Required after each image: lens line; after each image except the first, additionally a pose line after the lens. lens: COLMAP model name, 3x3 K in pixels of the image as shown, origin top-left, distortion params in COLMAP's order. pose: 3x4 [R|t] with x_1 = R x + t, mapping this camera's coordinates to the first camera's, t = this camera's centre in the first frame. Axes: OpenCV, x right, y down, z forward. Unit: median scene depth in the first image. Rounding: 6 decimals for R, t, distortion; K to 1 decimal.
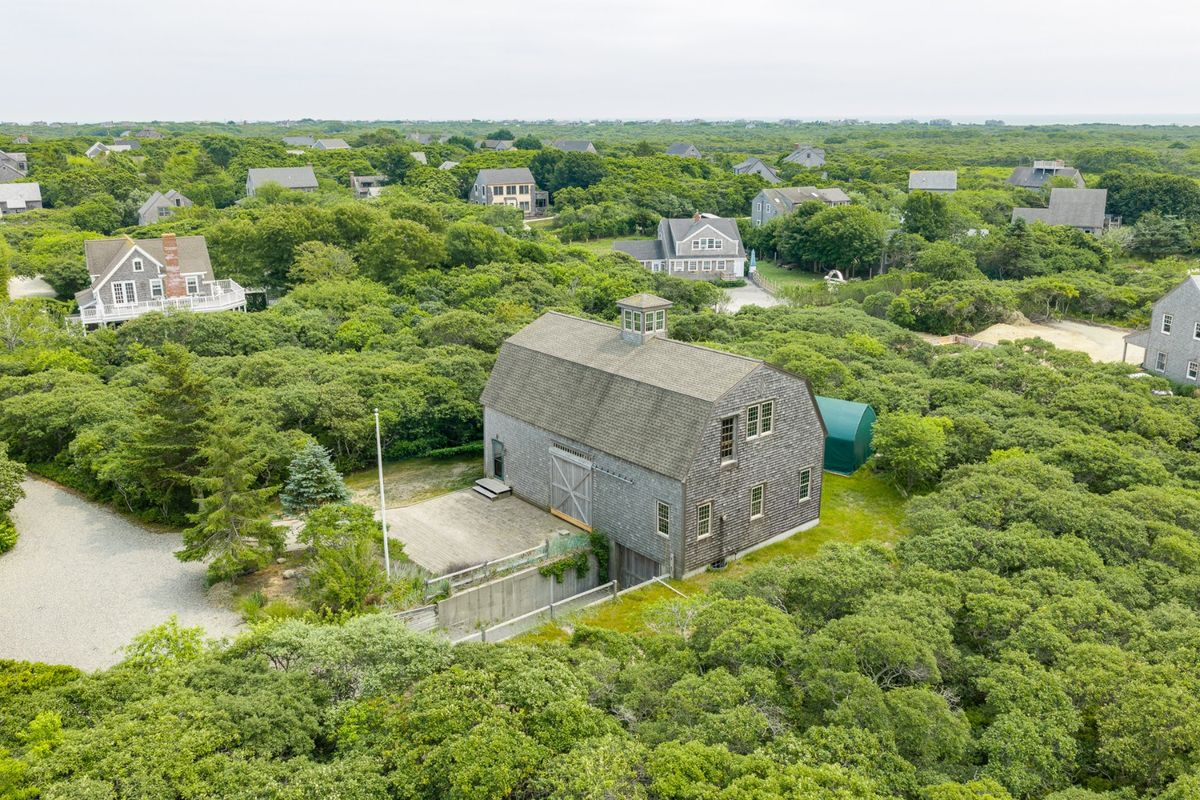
lens RADIAL K [[990.8, 0, 600.0], [0, 990.8, 403.0], [0, 0, 1]] dist [0.020842, -0.035111]
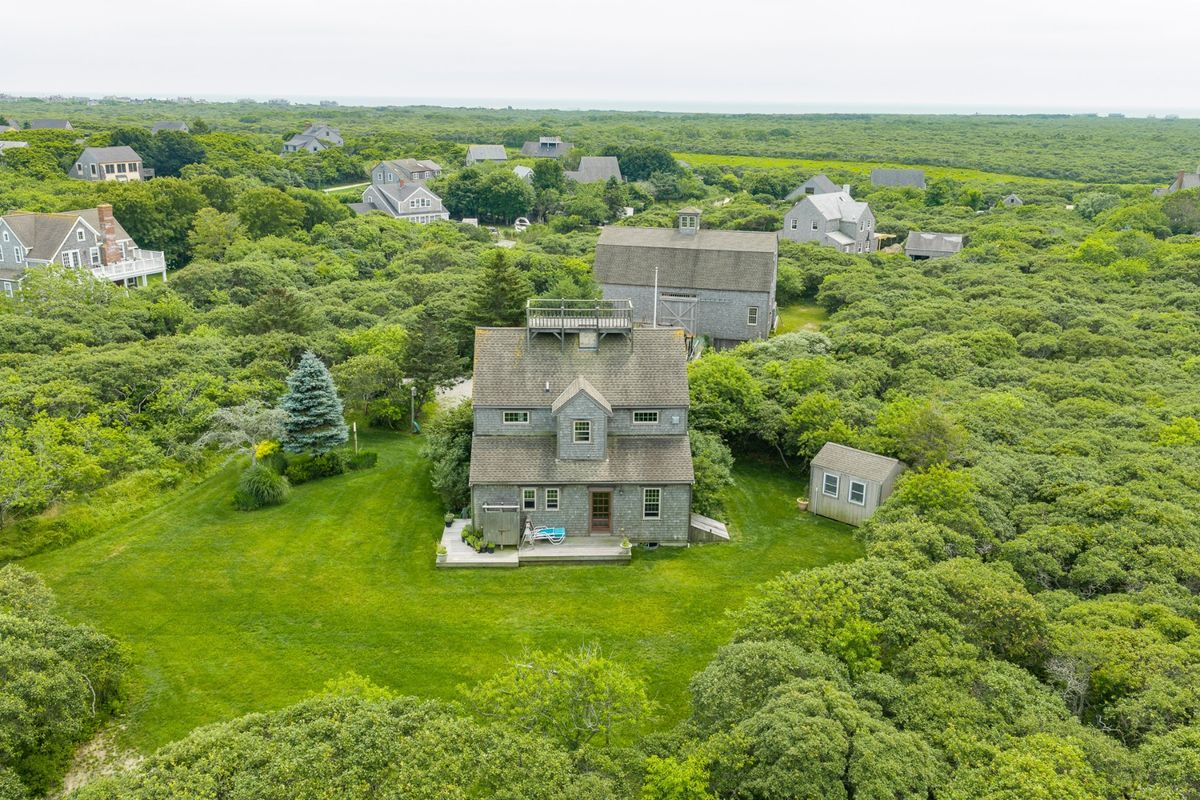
lens RADIAL K [[990.8, 0, 600.0], [0, 990.8, 399.7], [0, 0, 1]] dist [0.020842, -0.035111]
pose [[0.797273, -0.160149, 0.581987, -0.466545], [0.150591, 0.986447, 0.065150, 0.037122], [-0.584533, 0.035699, 0.810584, -0.142130]]
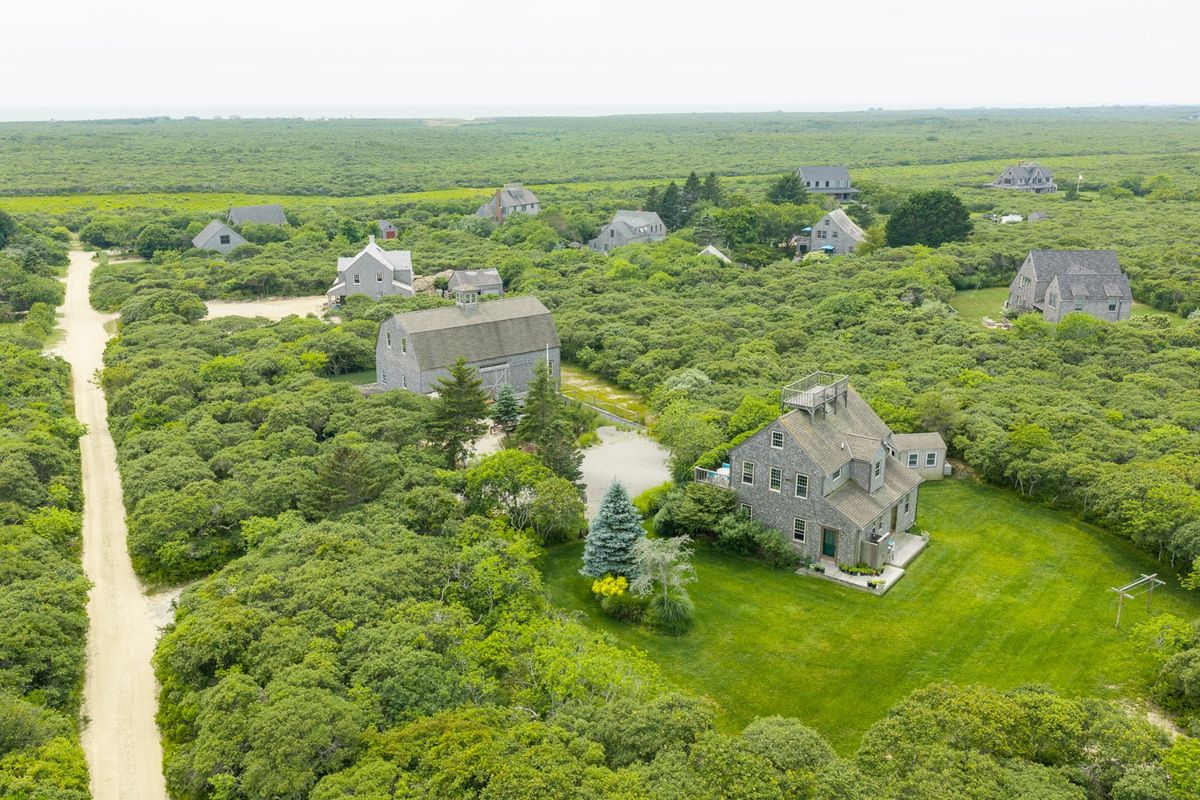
lens RADIAL K [[990.8, 0, 597.2], [0, 990.8, 400.7], [0, 0, 1]] dist [0.020842, -0.035111]
pose [[0.046543, -0.283843, 0.957740, -0.741562], [0.280211, 0.923994, 0.260225, -0.131349], [-0.958810, 0.256257, 0.122541, 0.218923]]
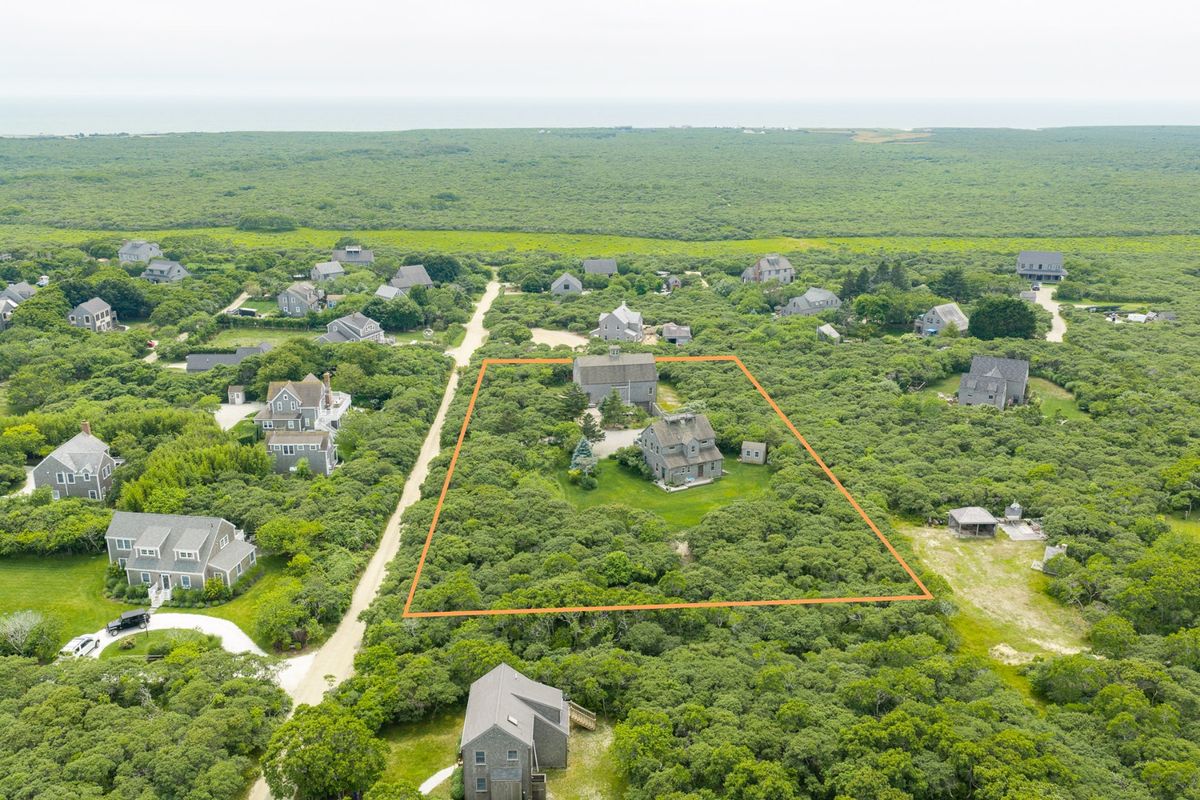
lens RADIAL K [[990.8, 0, 594.2], [0, 990.8, 400.7], [0, 0, 1]] dist [0.020842, -0.035111]
pose [[0.474090, -0.253886, 0.843078, -1.366504], [0.240691, 0.958423, 0.153273, -0.210234], [-0.846940, 0.130256, 0.515487, -0.395495]]
